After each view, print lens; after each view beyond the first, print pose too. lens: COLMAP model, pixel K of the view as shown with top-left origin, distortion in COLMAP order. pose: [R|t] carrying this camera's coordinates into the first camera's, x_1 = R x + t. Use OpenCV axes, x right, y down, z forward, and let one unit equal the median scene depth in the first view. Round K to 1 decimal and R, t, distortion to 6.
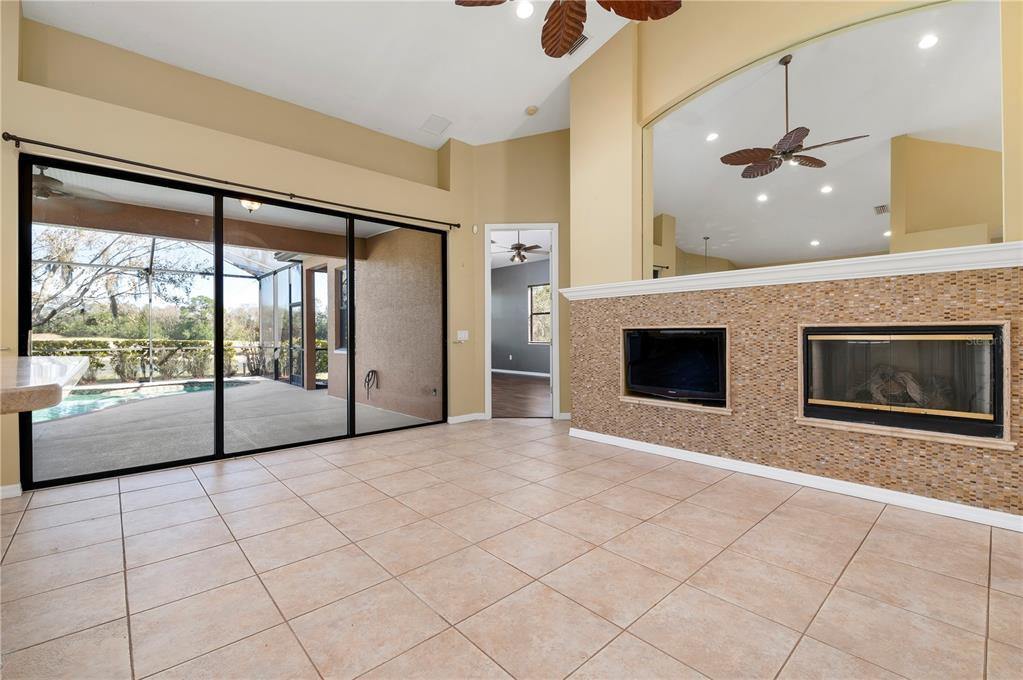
lens RADIAL K [[439.7, 0, 508.7], [0, 439.7, 335.0], [0, 0, 1]] dist [0.012207, -0.010152]
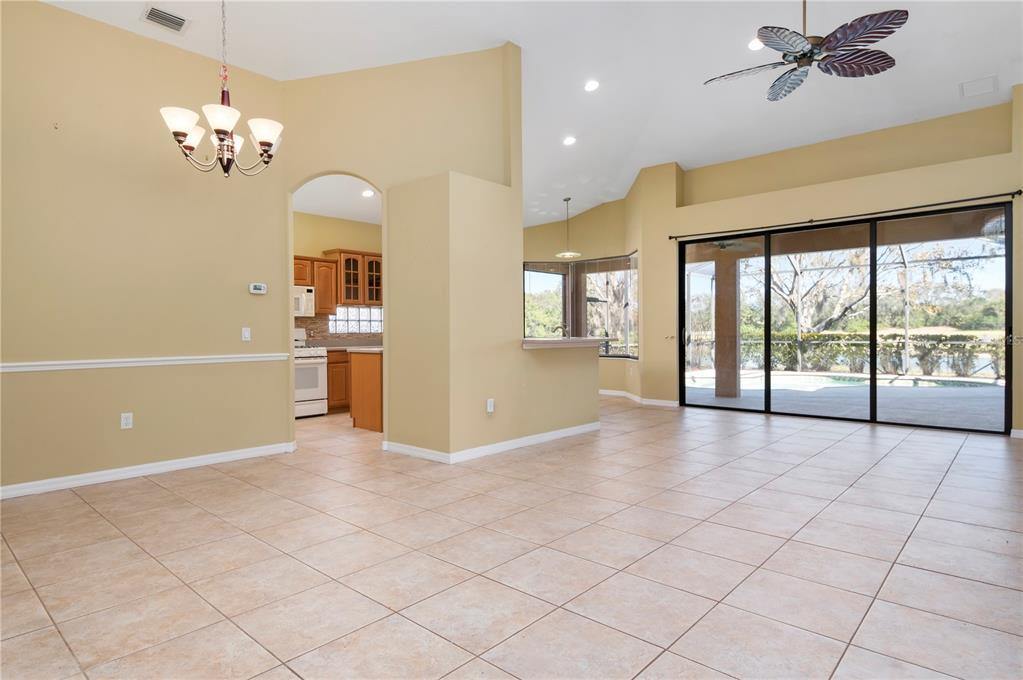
lens RADIAL K [[563.8, 0, 511.5], [0, 563.8, 340.0], [0, 0, 1]] dist [0.016251, -0.000312]
pose [[0.101536, 0.016393, -0.994697, 1.143838], [0.005744, 0.999838, 0.017064, -0.003820], [0.994815, -0.007446, 0.101426, -0.041666]]
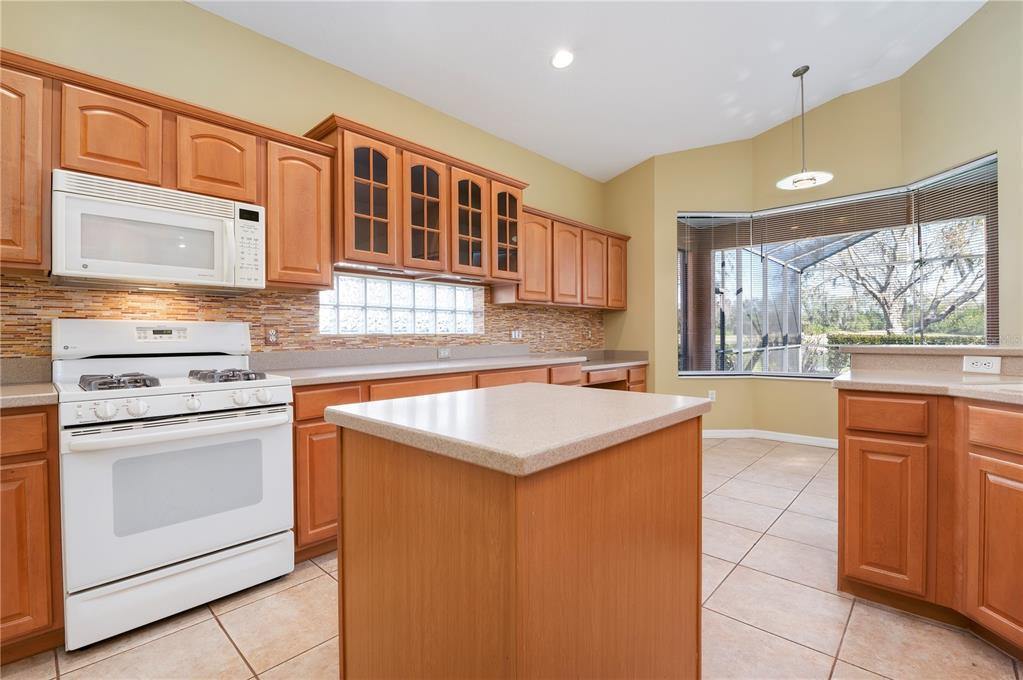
lens RADIAL K [[460.0, 0, 511.8], [0, 460.0, 336.1], [0, 0, 1]] dist [-0.001818, -0.000128]
pose [[0.087150, 0.006236, -0.996176, -0.287894], [0.005236, 0.999964, 0.006718, 0.001021], [0.996181, -0.005802, 0.087114, -0.267551]]
